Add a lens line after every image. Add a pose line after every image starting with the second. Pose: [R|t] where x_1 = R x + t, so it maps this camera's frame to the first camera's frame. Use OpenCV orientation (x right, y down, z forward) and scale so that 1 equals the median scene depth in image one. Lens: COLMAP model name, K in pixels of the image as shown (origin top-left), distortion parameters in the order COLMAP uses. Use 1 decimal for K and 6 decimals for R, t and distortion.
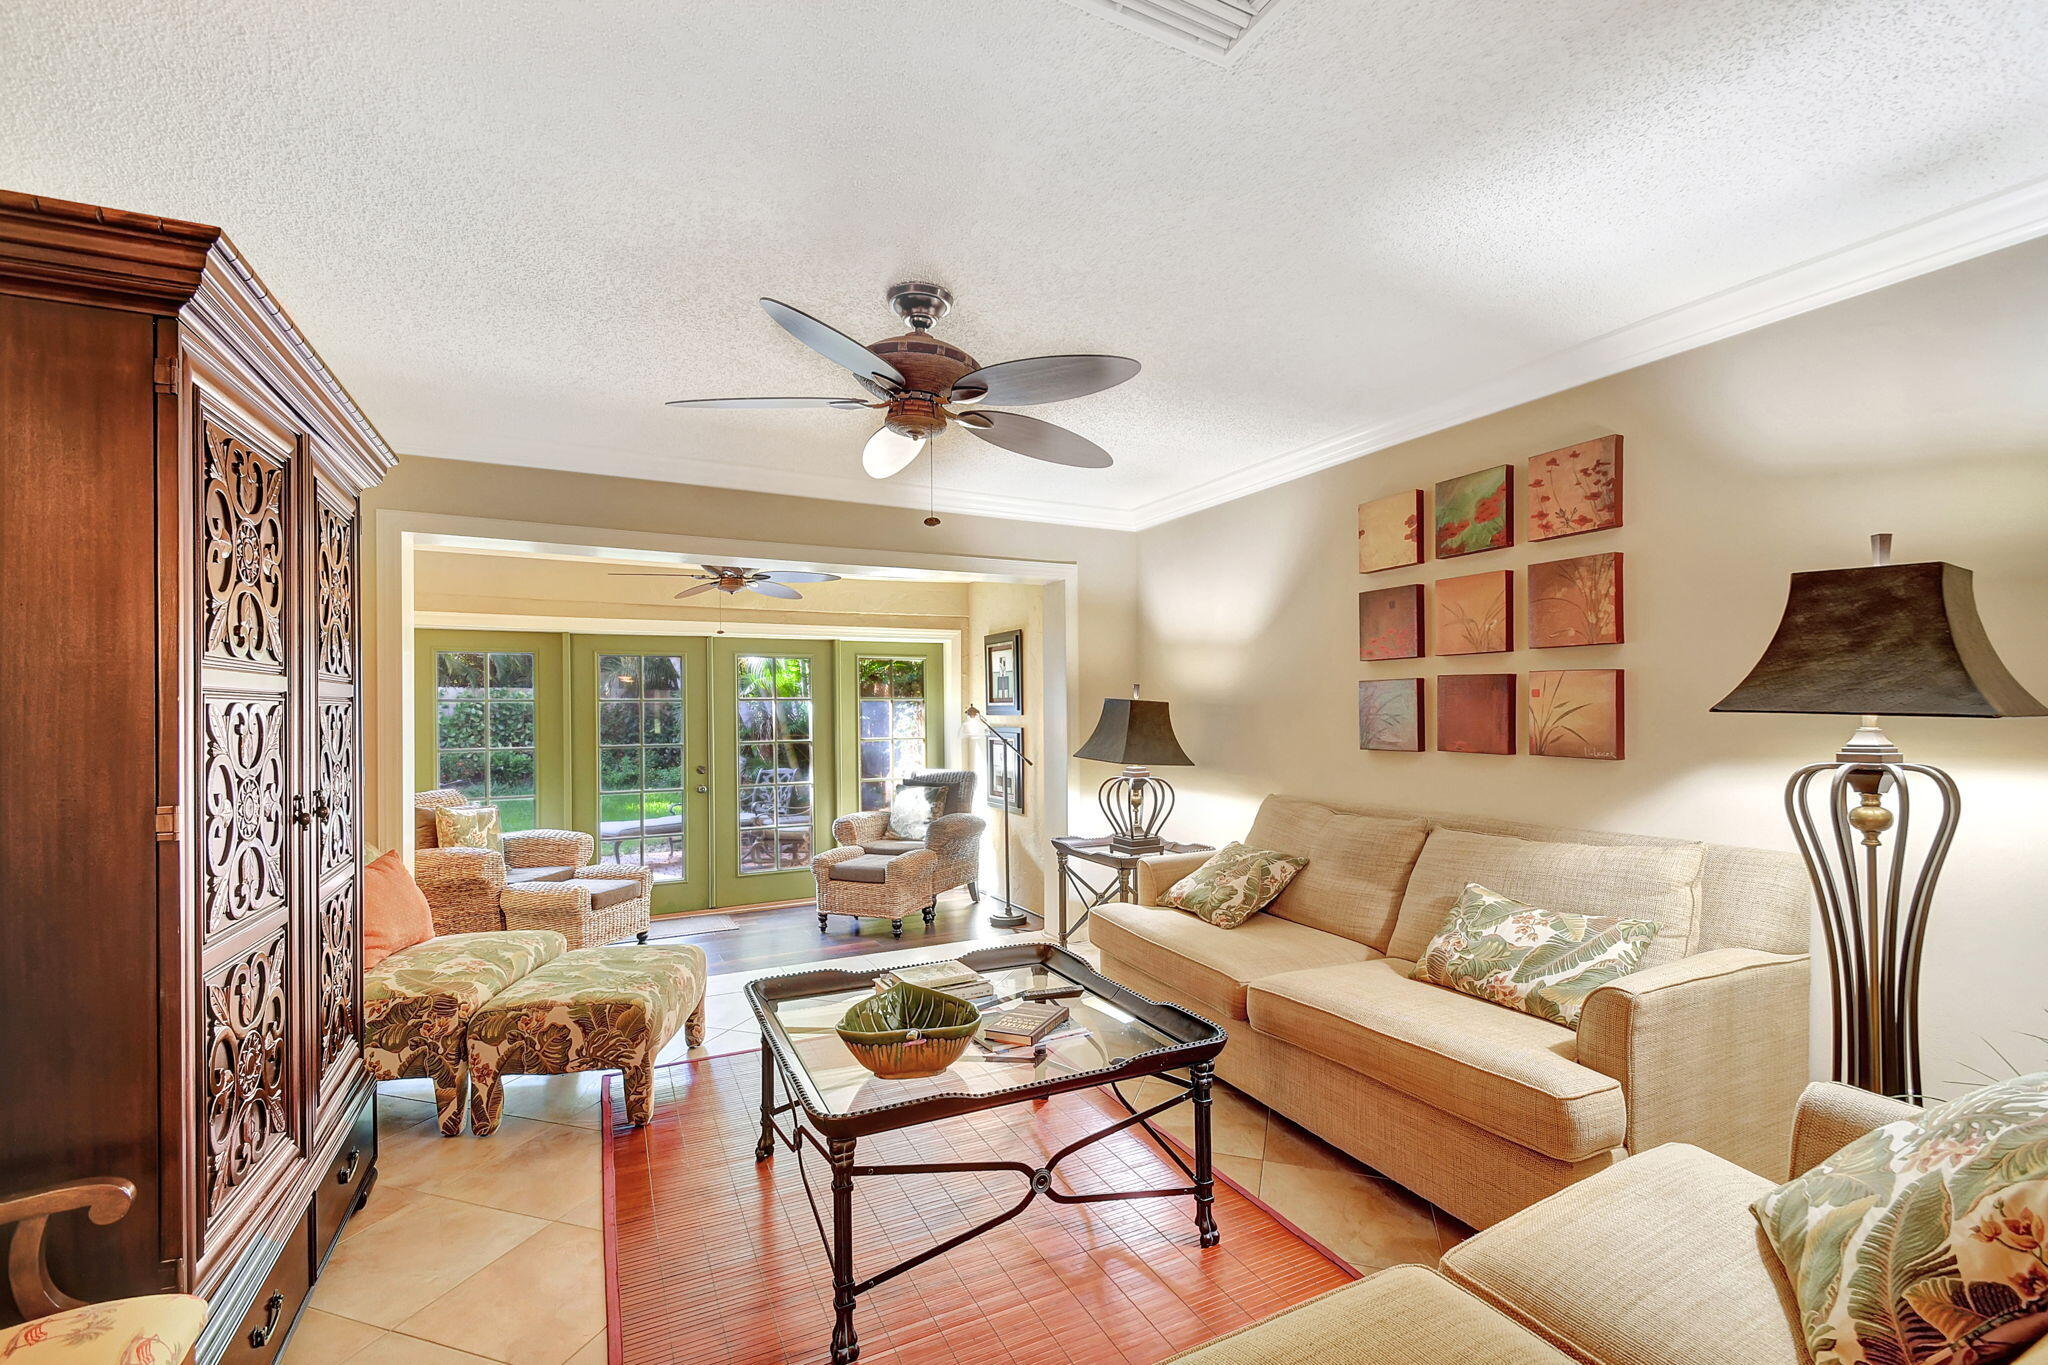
lens RADIAL K [[891.3, 0, 1015.7], [0, 891.3, 713.0], [0, 0, 1]] dist [0.021053, -0.010616]
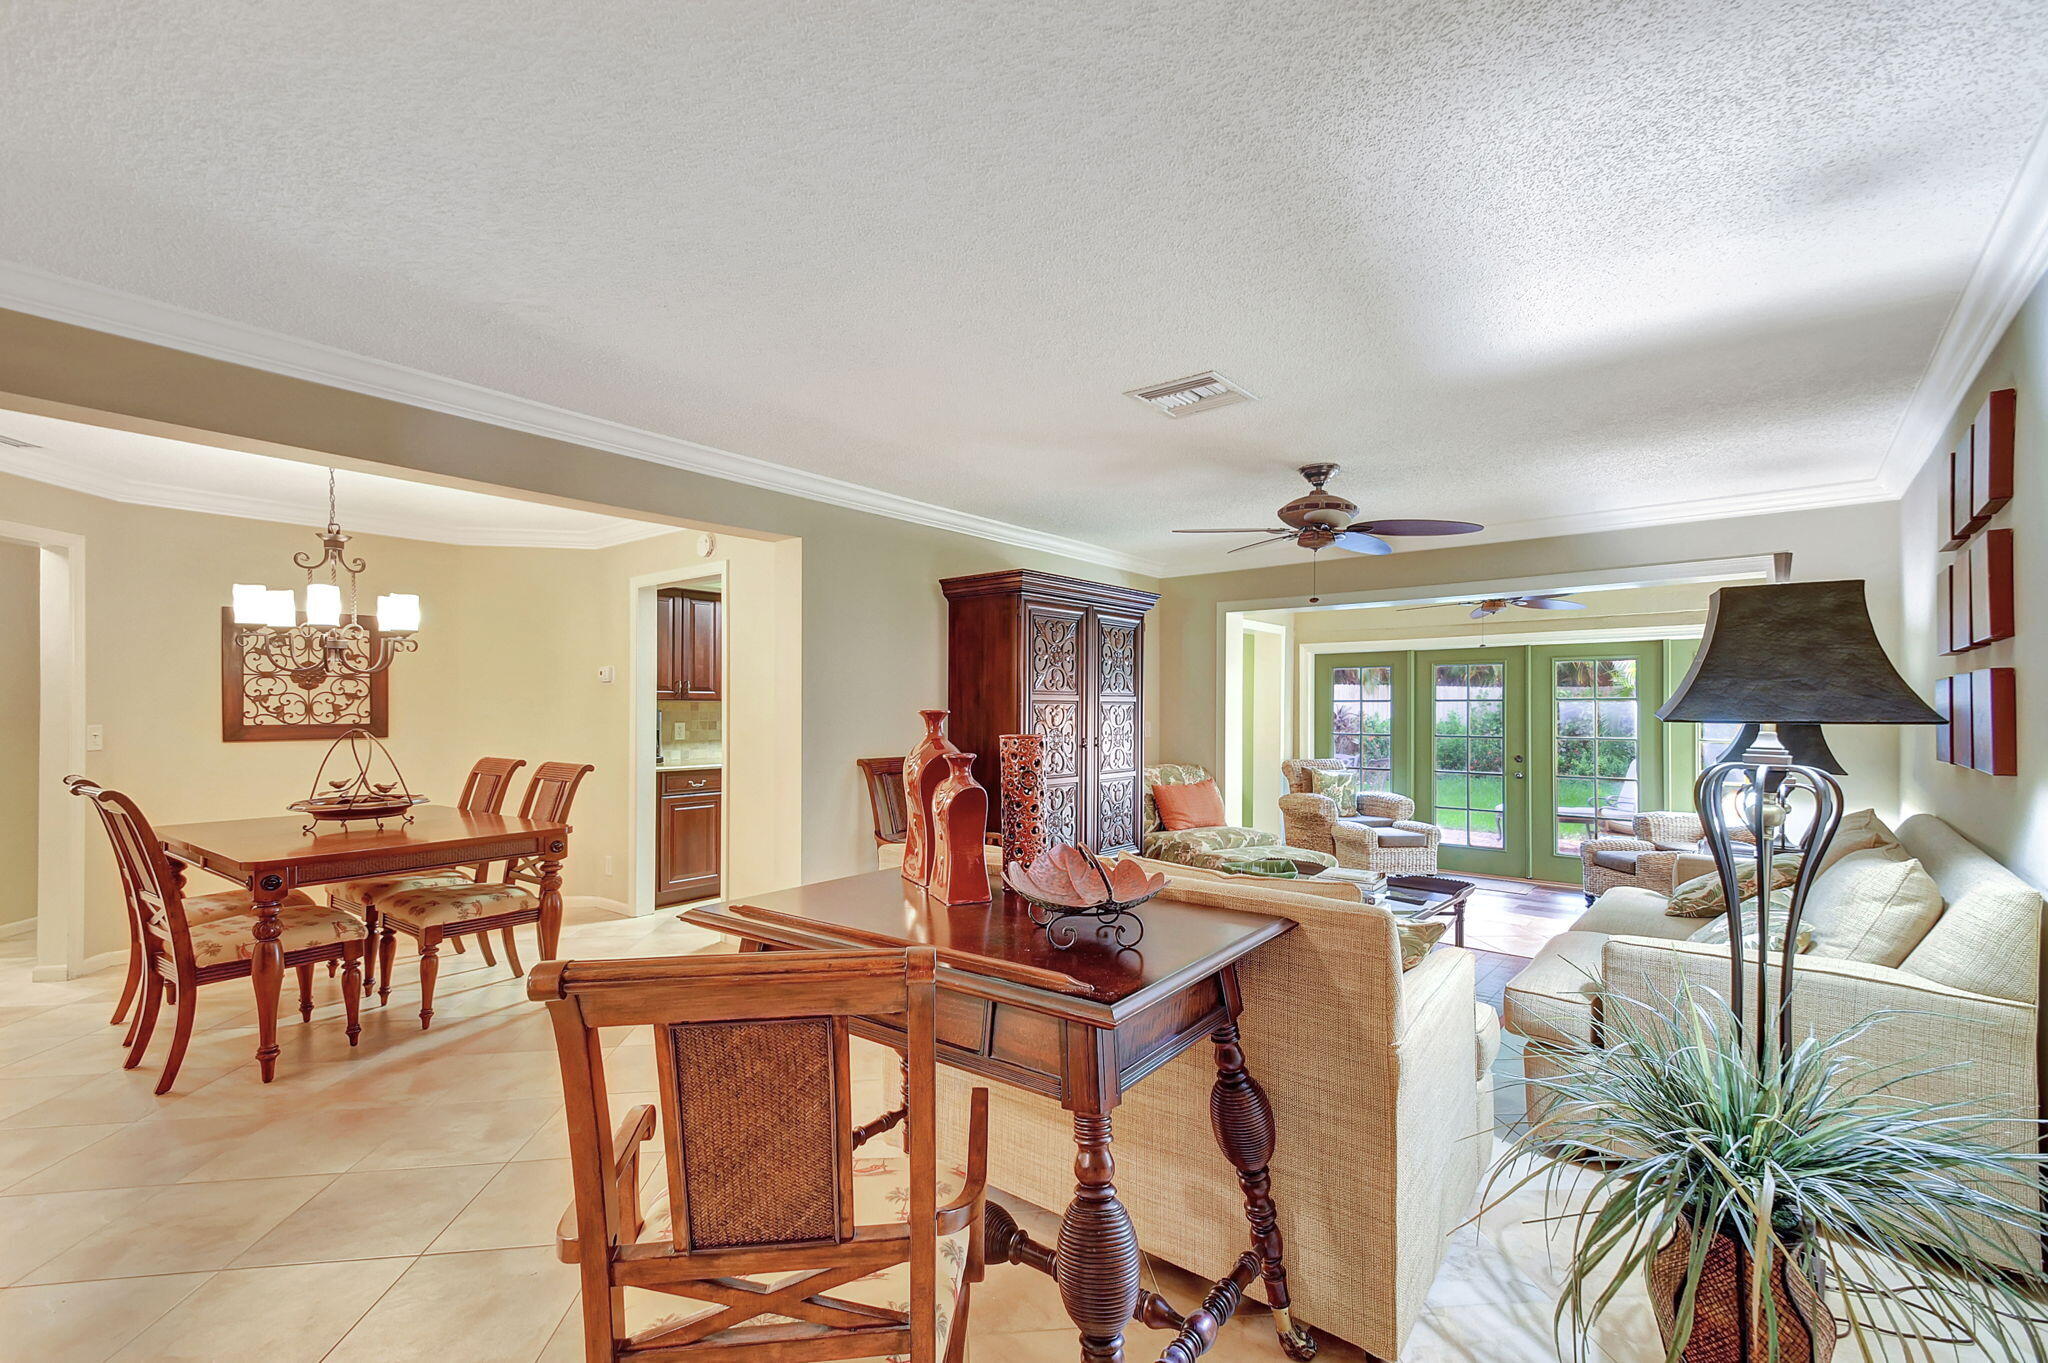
lens RADIAL K [[890.4, 0, 1024.4], [0, 890.4, 696.3], [0, 0, 1]] dist [0.062092, -0.015313]
pose [[0.401383, -0.004163, -0.915901, 1.124328], [-0.008733, 0.999927, -0.008372, -0.007542], [0.915869, 0.011359, 0.401317, -0.184655]]
